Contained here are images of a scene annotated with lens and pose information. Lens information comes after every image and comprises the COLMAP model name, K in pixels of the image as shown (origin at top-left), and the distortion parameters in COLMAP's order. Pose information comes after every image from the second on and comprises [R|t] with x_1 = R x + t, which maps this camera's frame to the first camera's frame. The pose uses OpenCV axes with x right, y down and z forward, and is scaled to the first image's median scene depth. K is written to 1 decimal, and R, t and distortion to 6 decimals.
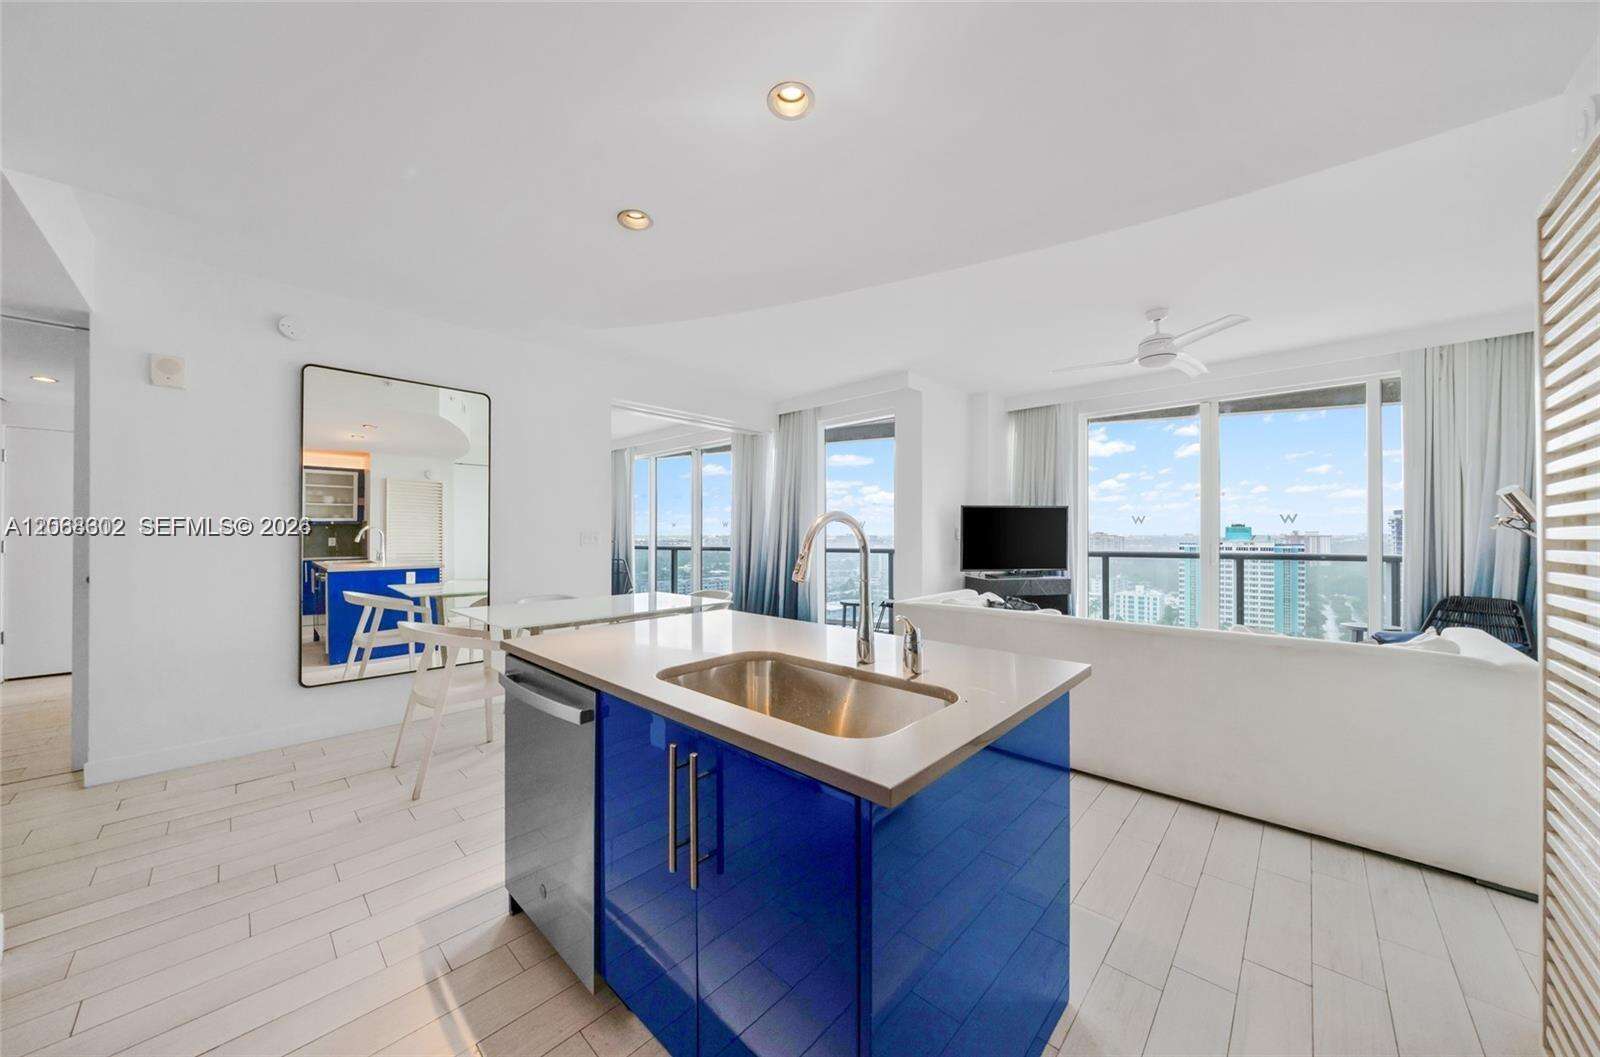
lens RADIAL K [[558.7, 0, 792.3], [0, 558.7, 541.2], [0, 0, 1]] dist [-0.000740, -0.000285]
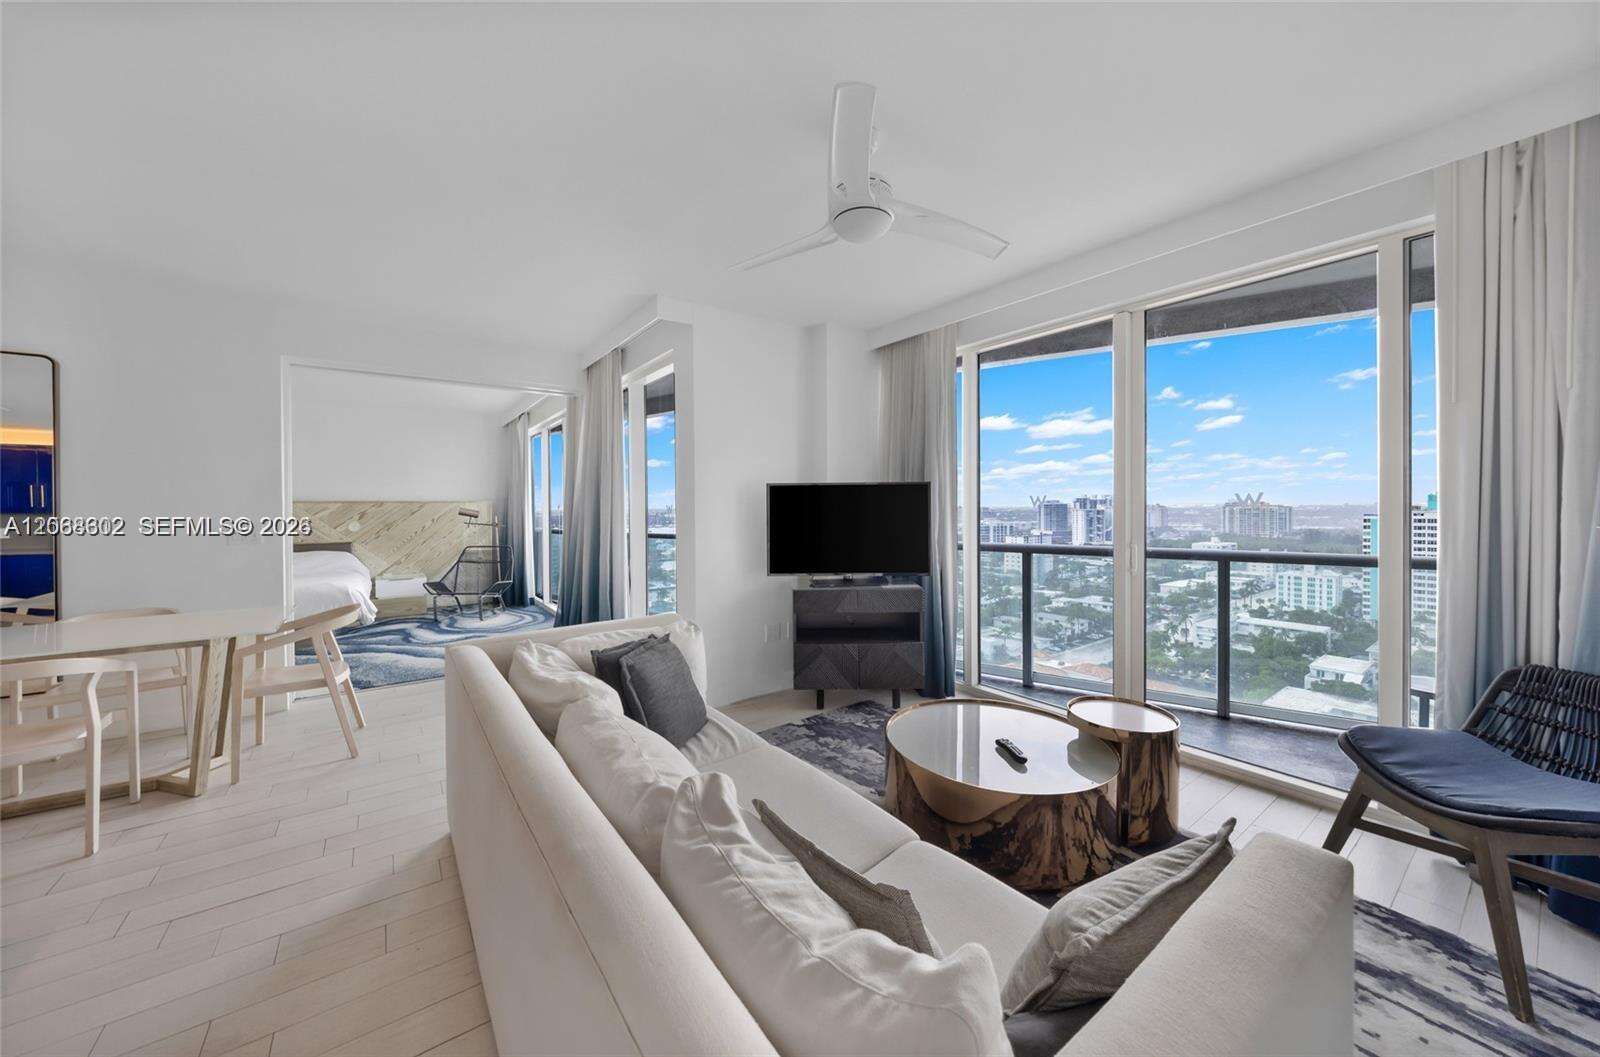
lens RADIAL K [[558.7, 0, 799.2], [0, 558.7, 523.4], [0, 0, 1]] dist [-0.000740, -0.000285]
pose [[0.980864, -0.001529, -0.194690, 0.483084], [0.004763, 0.999858, 0.016148, -0.025919], [0.194638, -0.016767, 0.980732, 0.298263]]
